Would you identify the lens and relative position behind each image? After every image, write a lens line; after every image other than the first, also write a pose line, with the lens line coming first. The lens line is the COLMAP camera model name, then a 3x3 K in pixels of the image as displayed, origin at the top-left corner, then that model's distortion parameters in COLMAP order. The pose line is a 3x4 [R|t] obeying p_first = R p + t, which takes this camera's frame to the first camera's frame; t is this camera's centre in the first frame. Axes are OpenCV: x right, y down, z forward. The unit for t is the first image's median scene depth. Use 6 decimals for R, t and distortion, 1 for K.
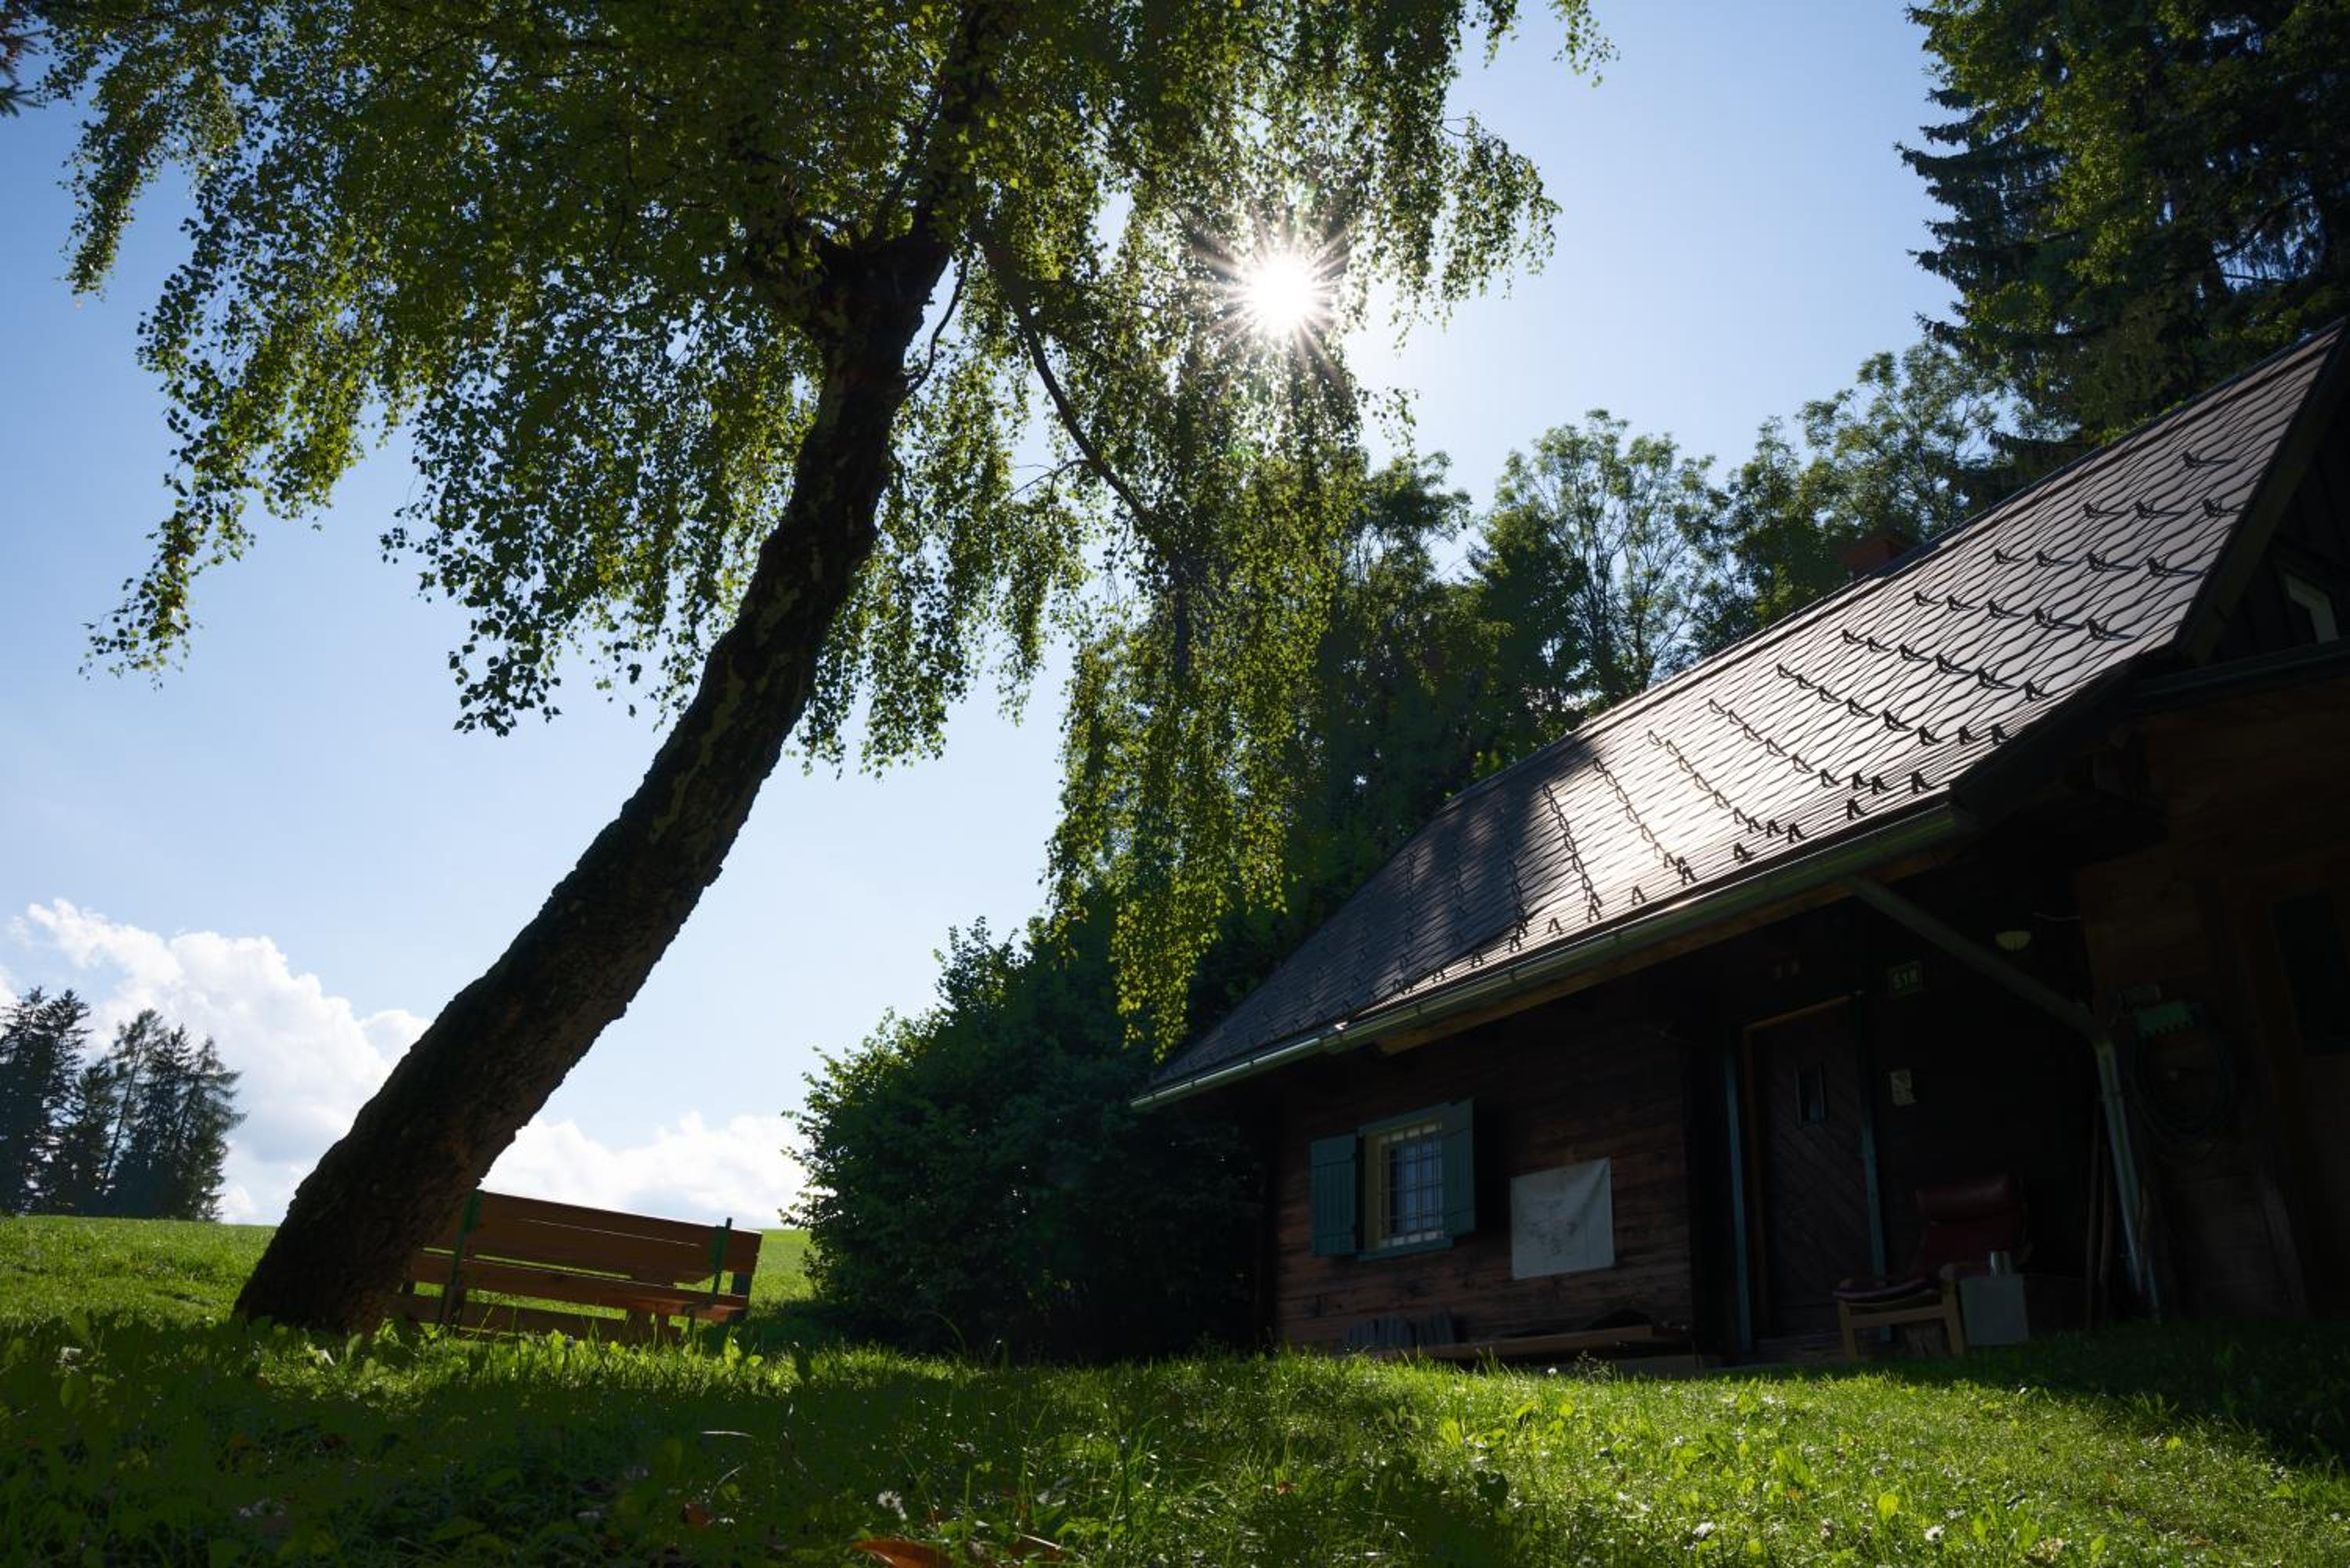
lens RADIAL K [[1634.1, 0, 1175.0], [0, 1634.1, 784.0], [0, 0, 1]] dist [-0.169887, 0.131785]
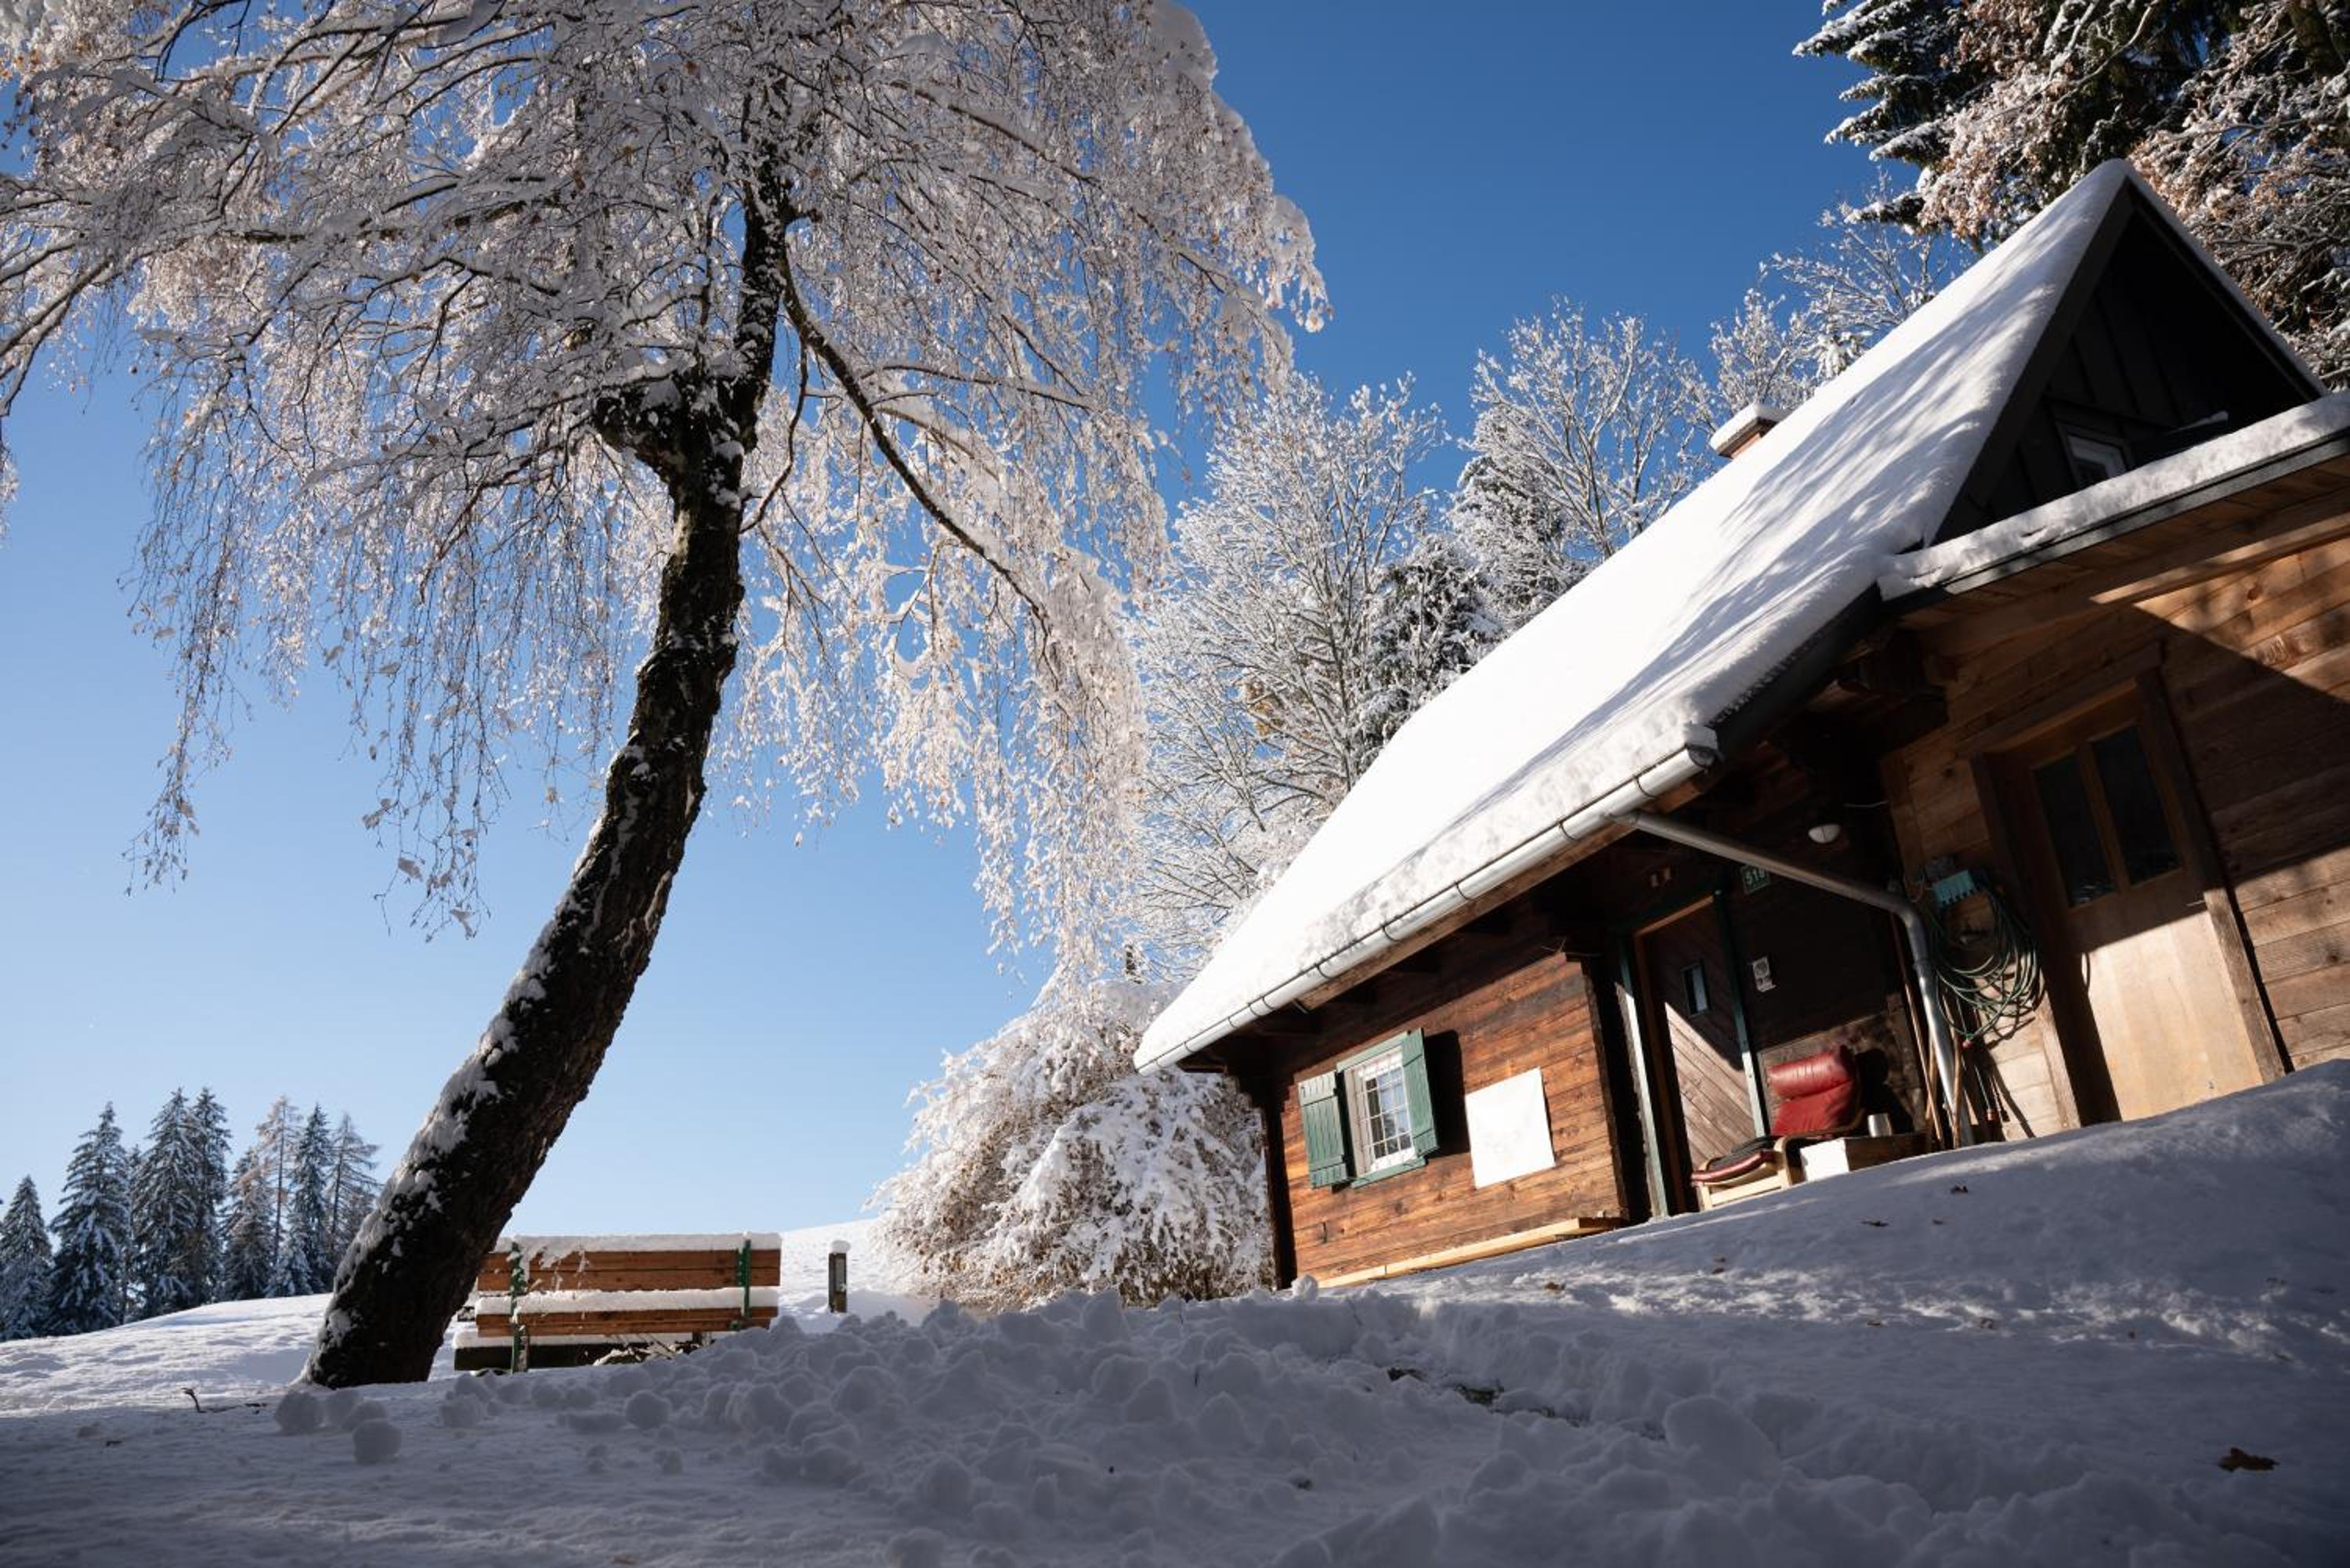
lens RADIAL K [[1634.1, 0, 1175.0], [0, 1634.1, 784.0], [0, 0, 1]] dist [-0.169887, 0.131785]
pose [[0.986063, -0.158958, -0.049112, 0.114041], [0.160817, 0.986309, 0.036516, -0.035899], [0.042635, -0.043905, 0.998126, -0.092058]]
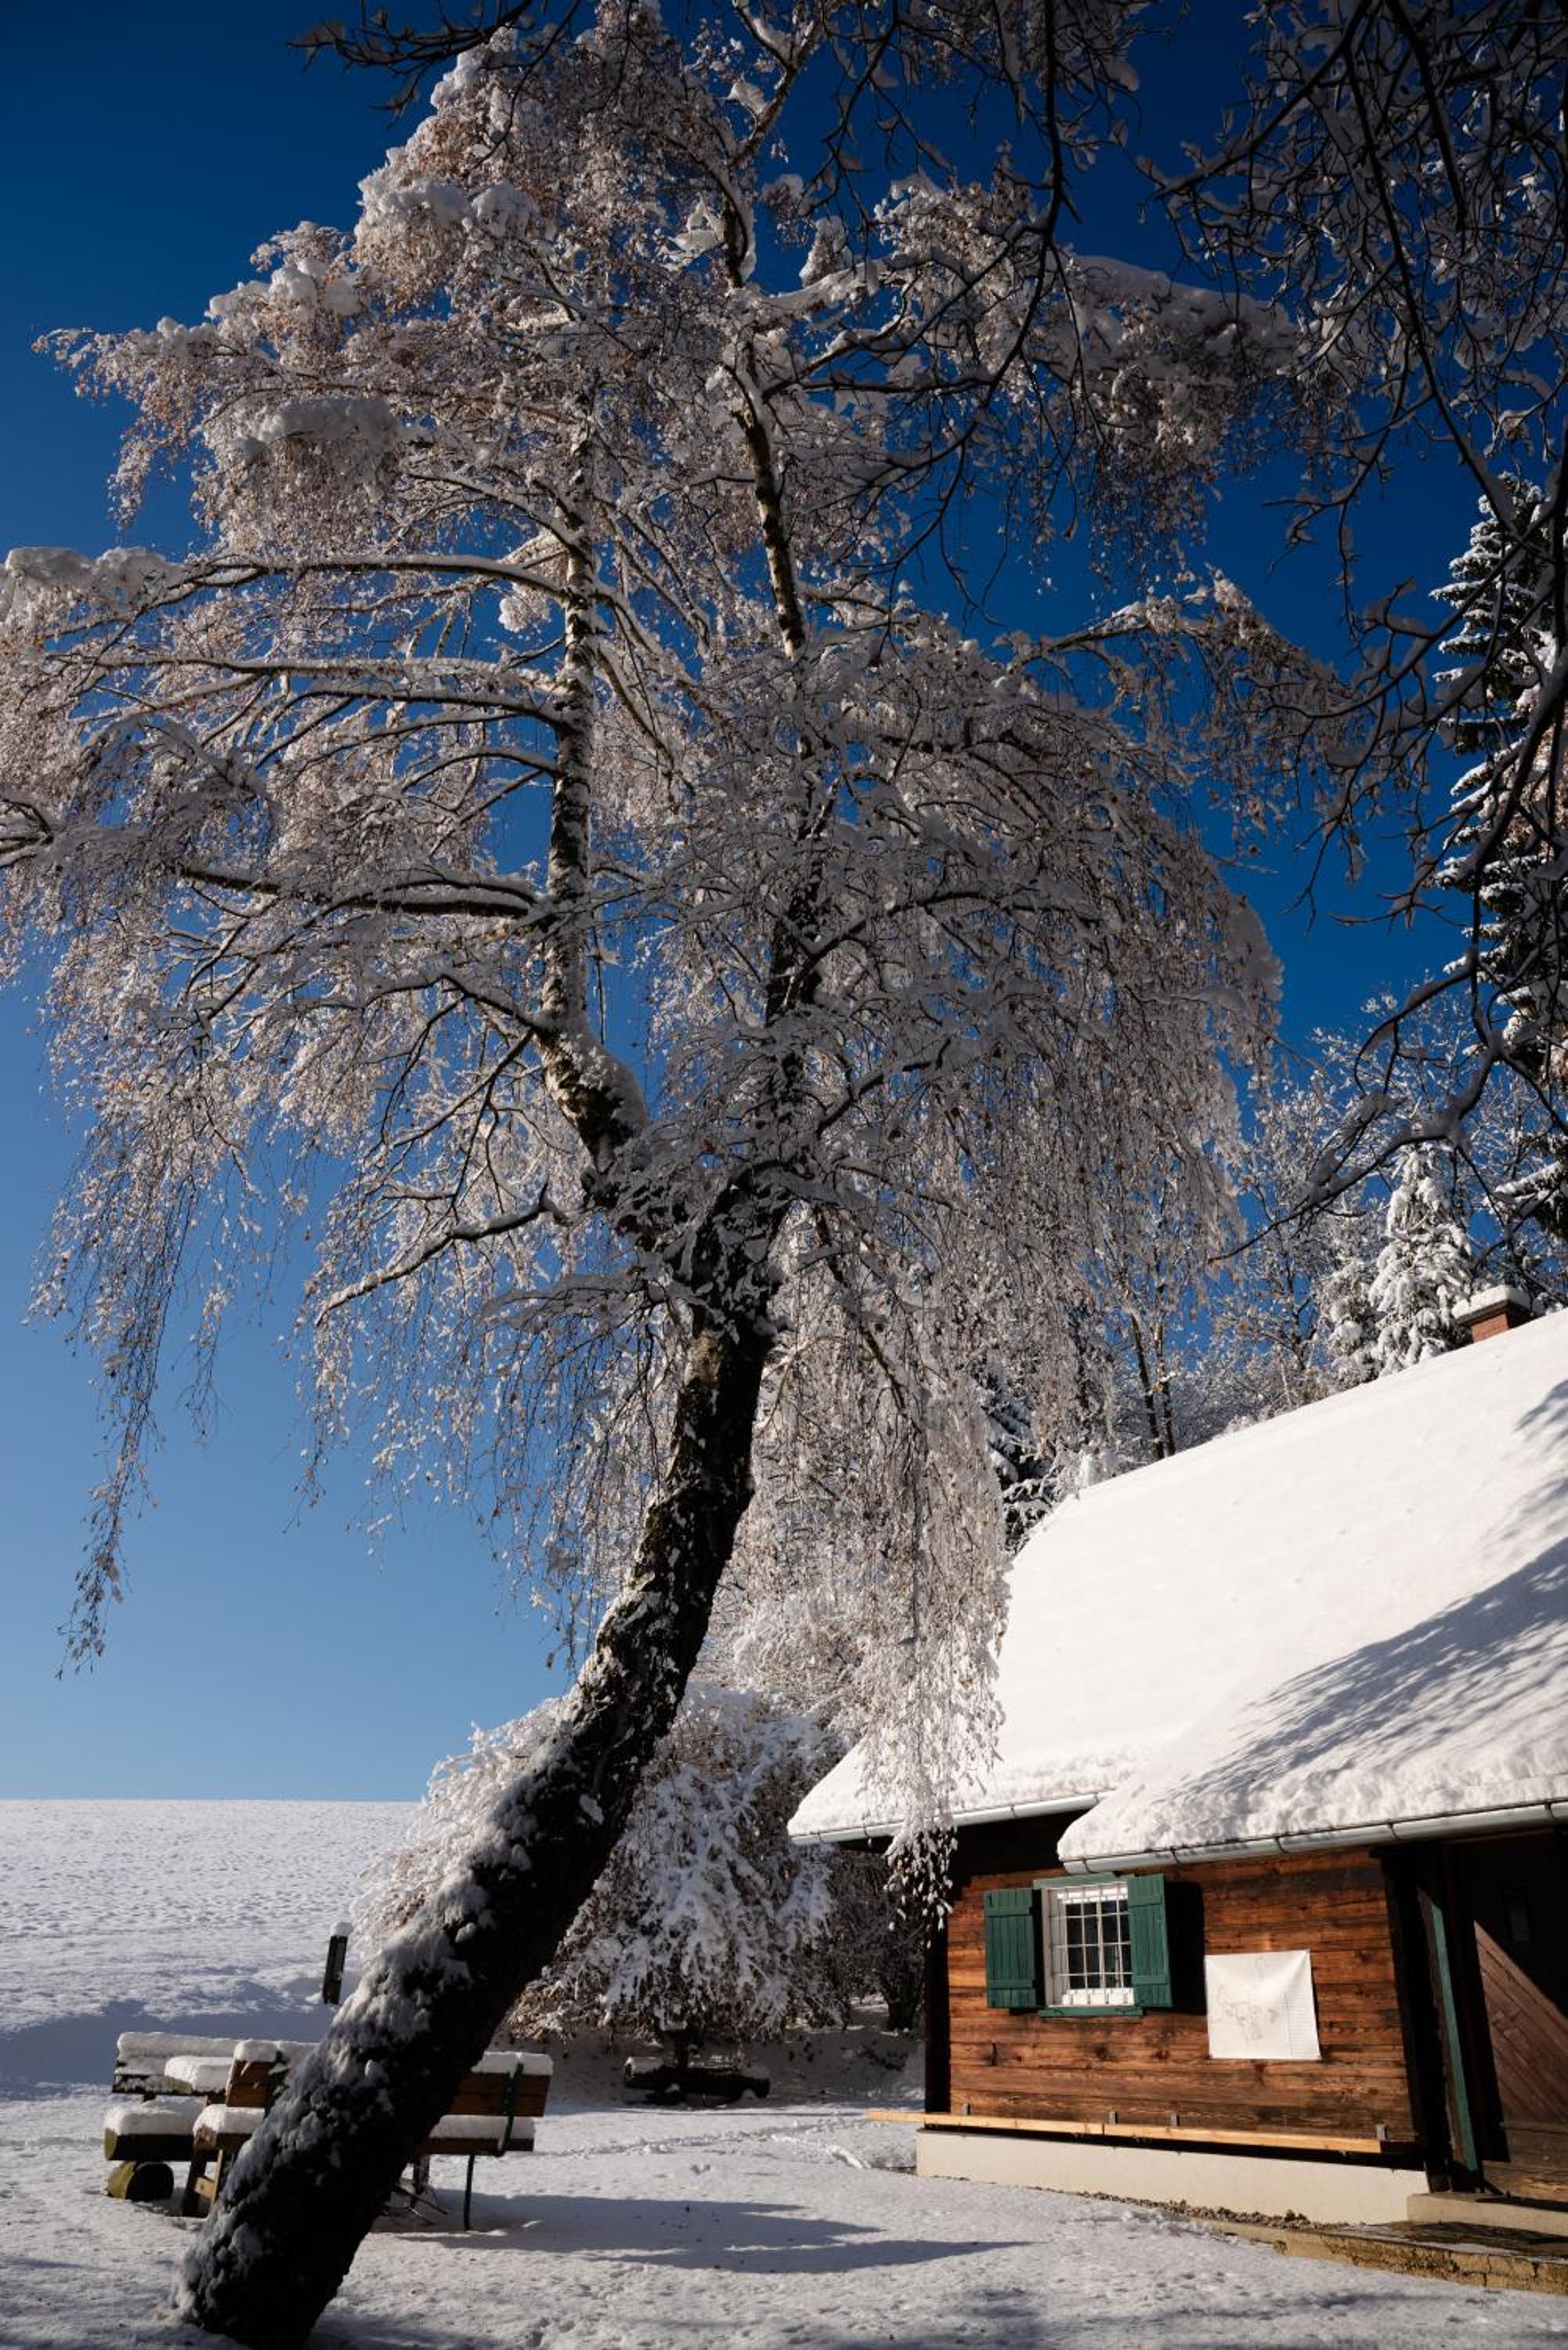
lens RADIAL K [[1634.1, 0, 784.0], [0, 1634.1, 1175.0], [0, 0, 1]] dist [-0.169887, 0.131785]
pose [[0.995486, 0.026055, 0.091262, -0.194483], [-0.018019, 0.995975, -0.087801, -0.192122], [-0.093183, 0.085760, 0.991949, -0.058213]]
